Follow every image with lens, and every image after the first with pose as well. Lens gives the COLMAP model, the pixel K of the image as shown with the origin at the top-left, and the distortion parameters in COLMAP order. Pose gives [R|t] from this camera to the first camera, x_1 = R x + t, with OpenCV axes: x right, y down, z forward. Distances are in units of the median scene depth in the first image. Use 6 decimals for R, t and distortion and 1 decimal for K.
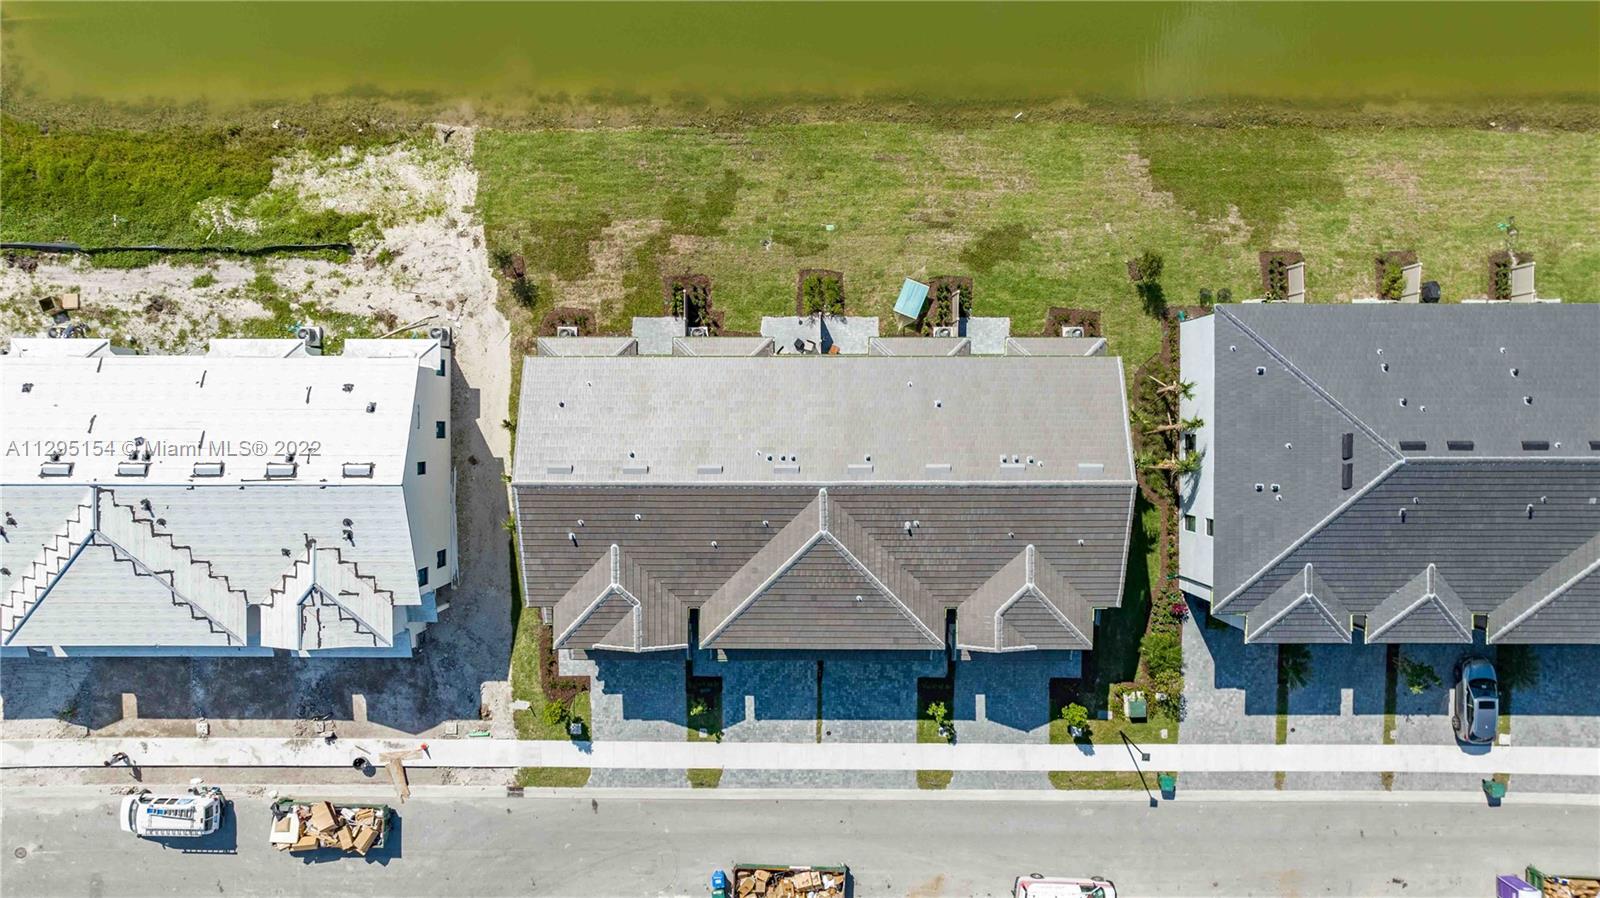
lens RADIAL K [[1136.9, 0, 794.2], [0, 1136.9, 458.2], [0, 0, 1]] dist [-0.016551, 0.003175]
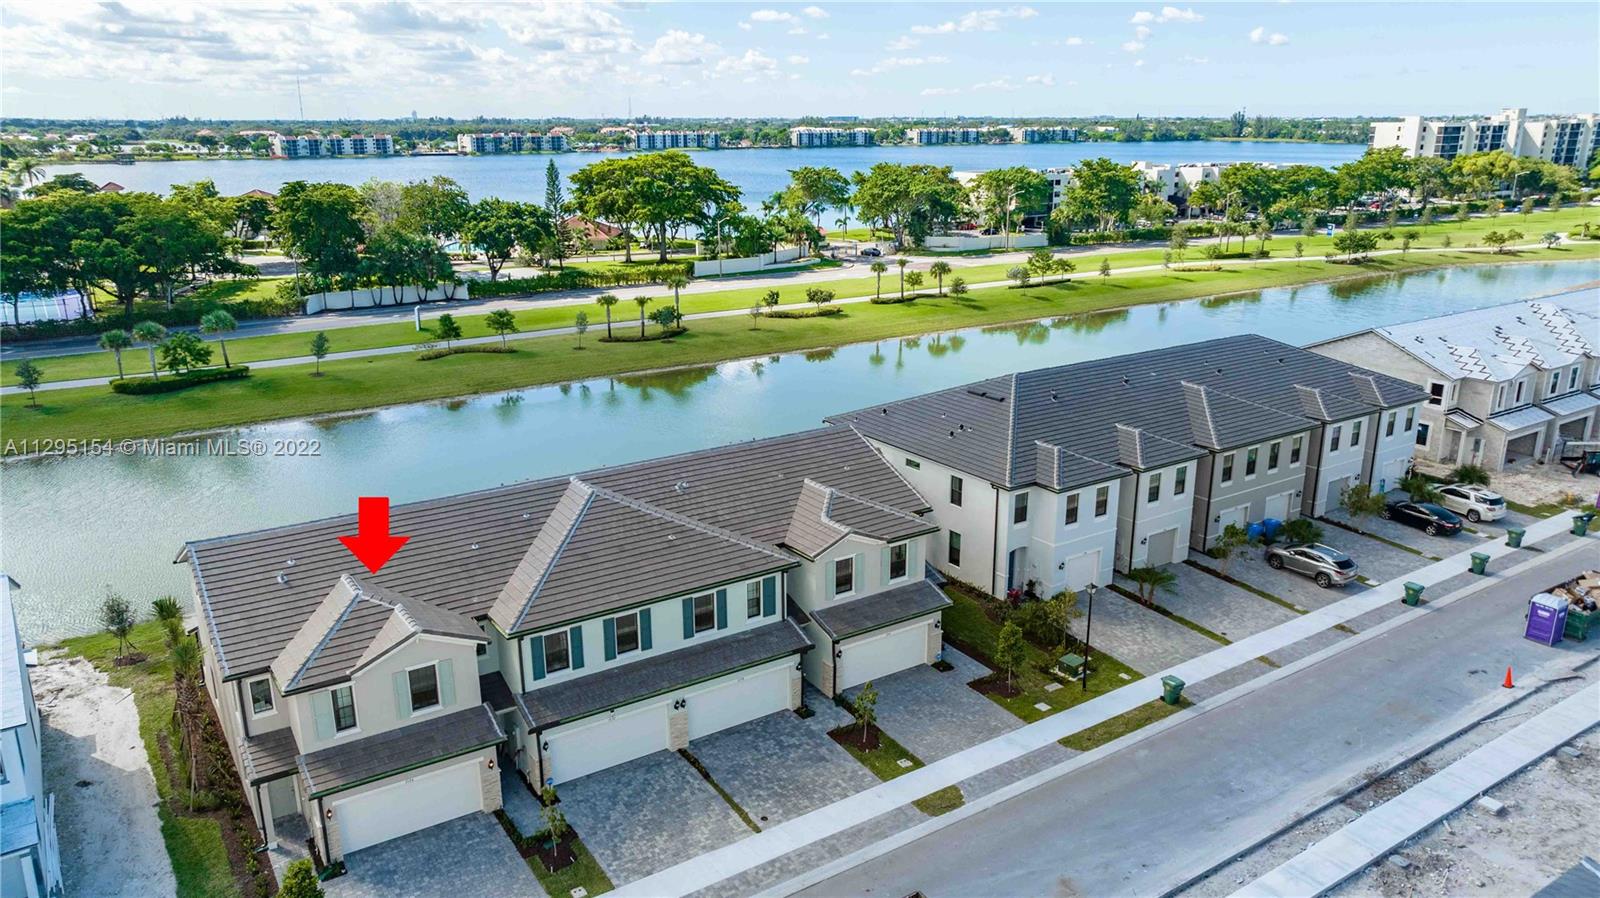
lens RADIAL K [[1140.9, 0, 798.5], [0, 1140.9, 459.2], [0, 0, 1]] dist [-0.042897, 0.079301]
pose [[0.828570, -0.157874, 0.537166, -0.263163], [0.559757, 0.212973, -0.800821, 0.720985], [0.012027, 0.964219, 0.264834, 0.644661]]
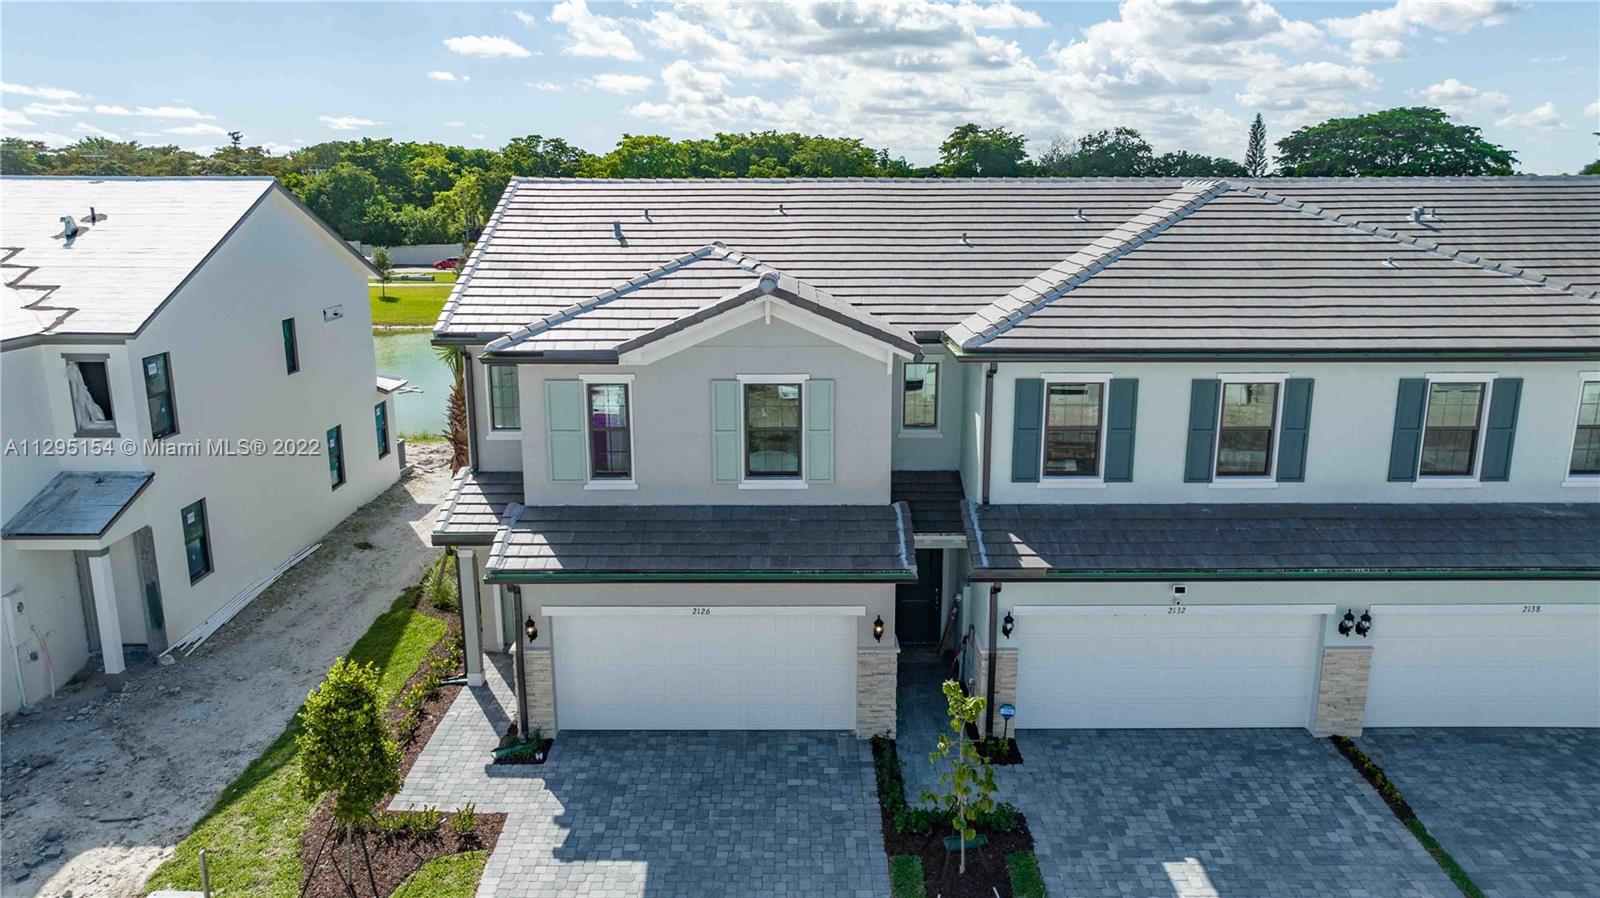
lens RADIAL K [[1140.9, 0, 798.5], [0, 1140.9, 459.2], [0, 0, 1]] dist [-0.042897, 0.079301]
pose [[0.999987, -0.001318, 0.004867, -0.115360], [0.005035, 0.209618, -0.977770, 0.426839], [0.000268, 0.977783, 0.209622, 0.870040]]
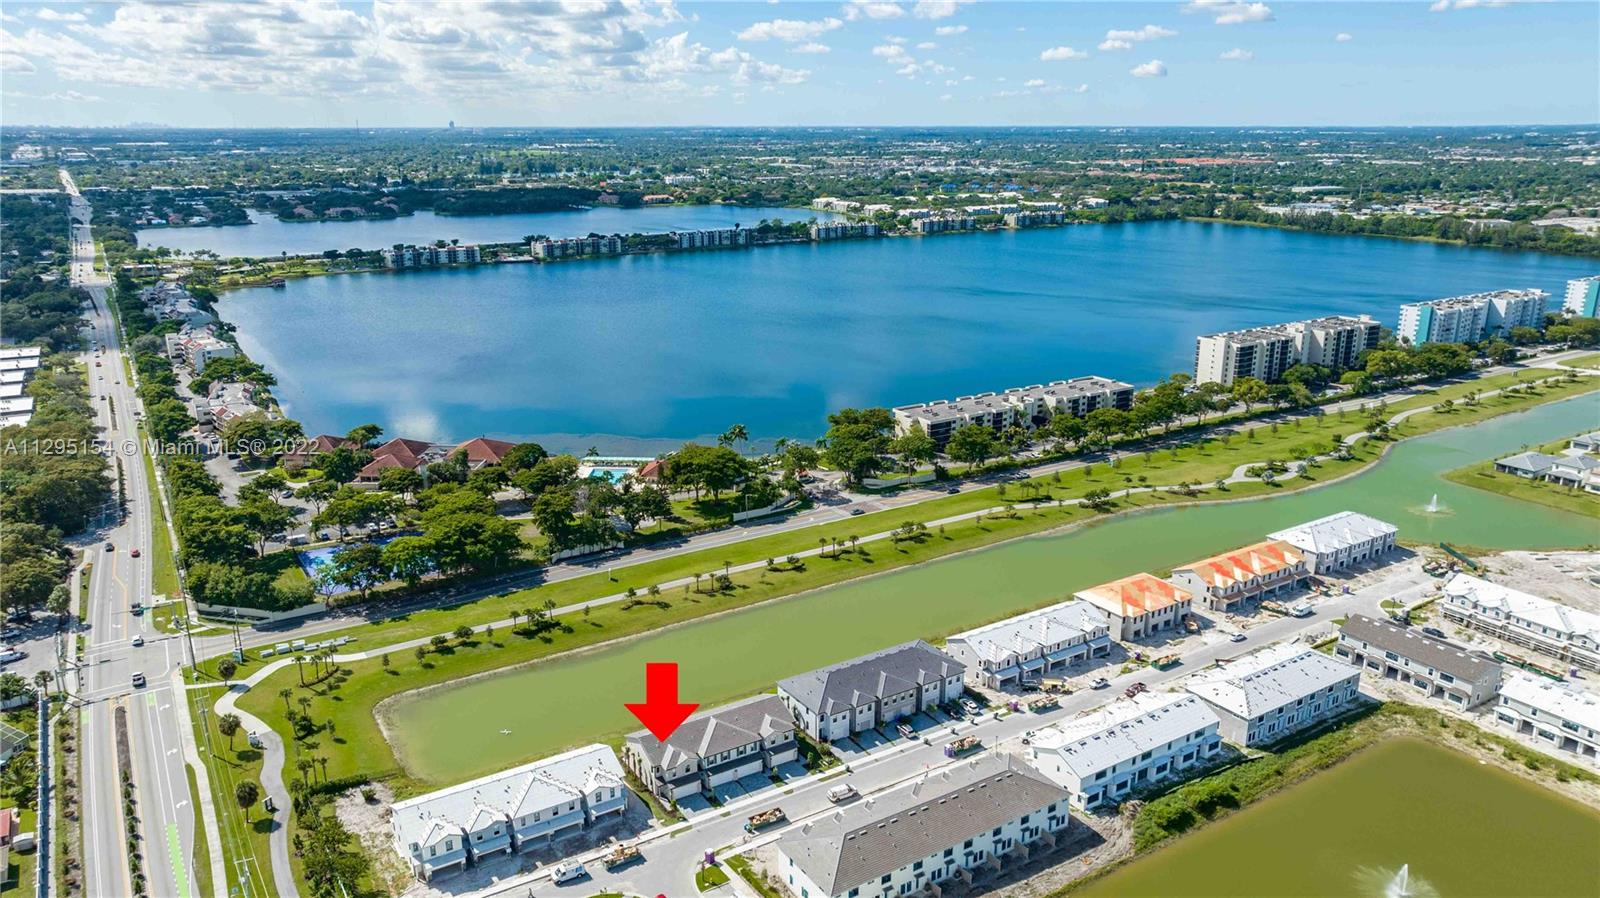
lens RADIAL K [[1144.7, 0, 803.8], [0, 1144.7, 471.4], [0, 0, 1]] dist [-0.003402, 0.004241]
pose [[0.840641, -0.156383, 0.518523, -1.382762], [0.541527, 0.227799, -0.809232, 2.731593], [0.008432, 0.961068, 0.276183, -0.764359]]
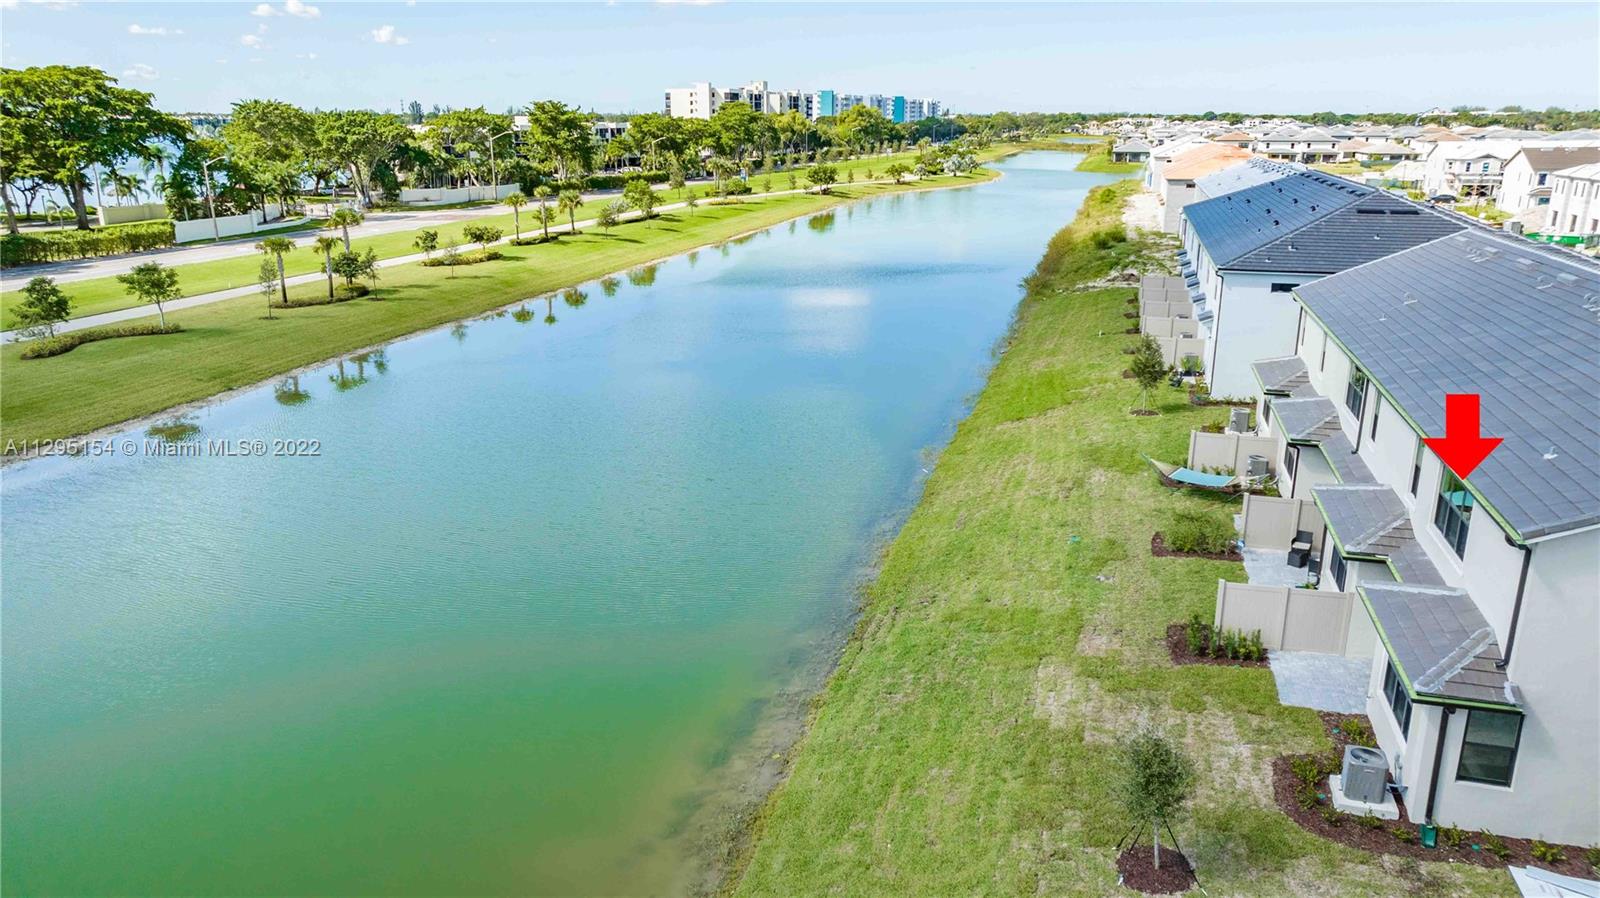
lens RADIAL K [[1142.5, 0, 804.8], [0, 1142.5, 449.4], [0, 0, 1]] dist [-0.008340, 0.003038]
pose [[0.263930, -0.265235, 0.927357, -0.535973], [0.964270, 0.049745, -0.260208, -0.184743], [0.022885, 0.962900, 0.268888, 0.788789]]
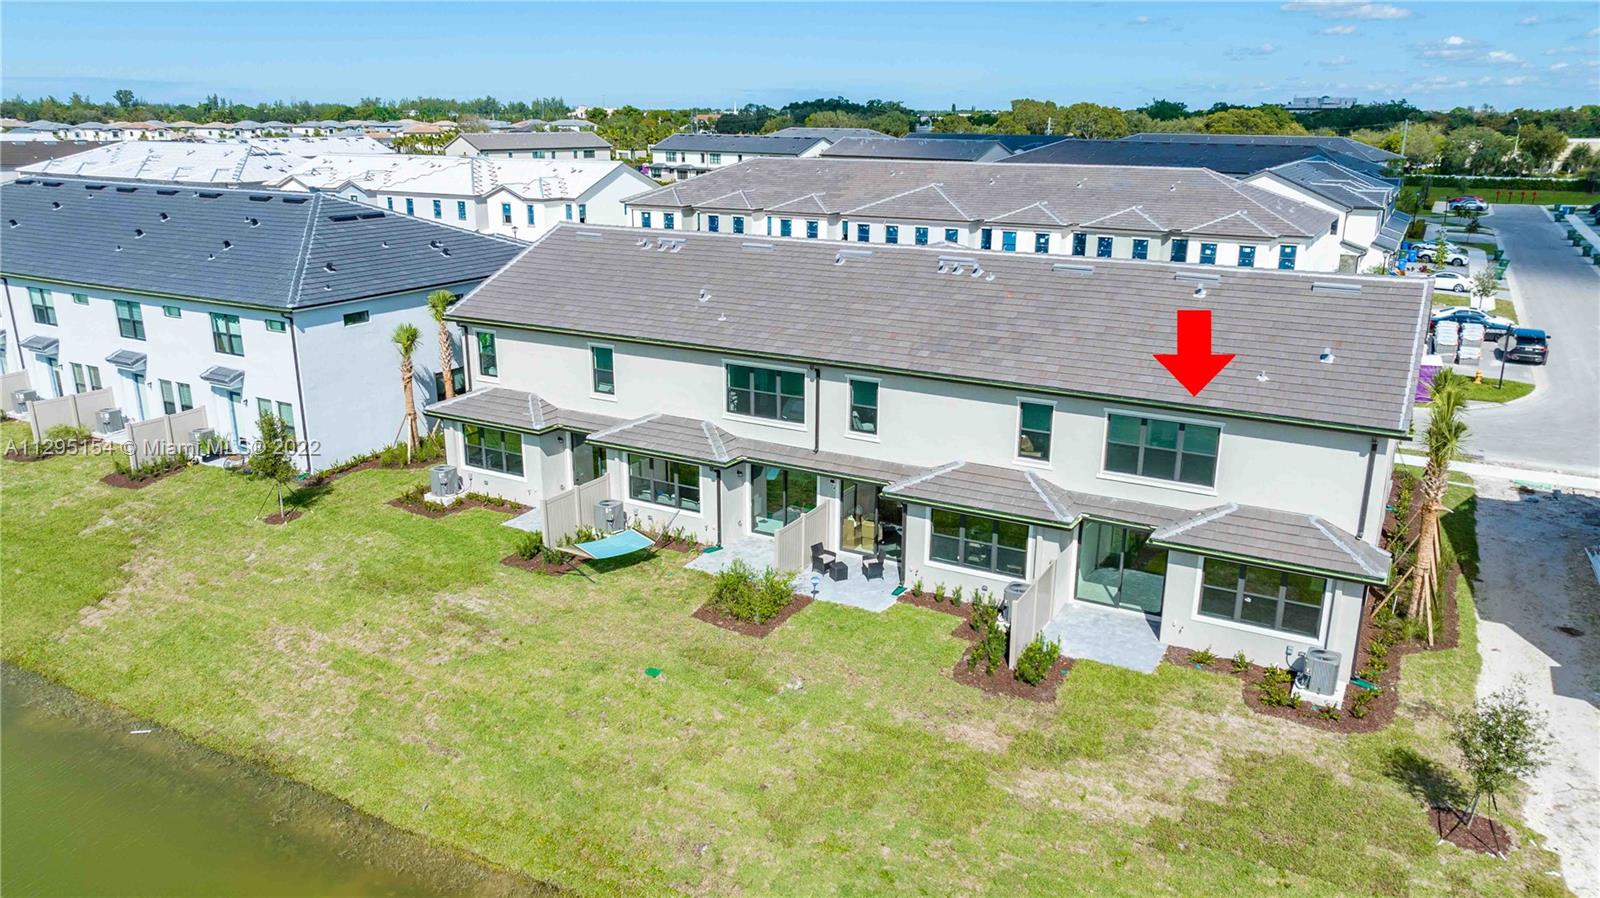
lens RADIAL K [[1142.5, 0, 804.8], [0, 1142.5, 449.4], [0, 0, 1]] dist [-0.008340, 0.003038]
pose [[-0.871188, -0.141560, 0.470098, -0.216496], [0.490823, -0.272872, 0.827426, -0.516478], [0.011146, 0.951579, 0.307203, 0.775657]]
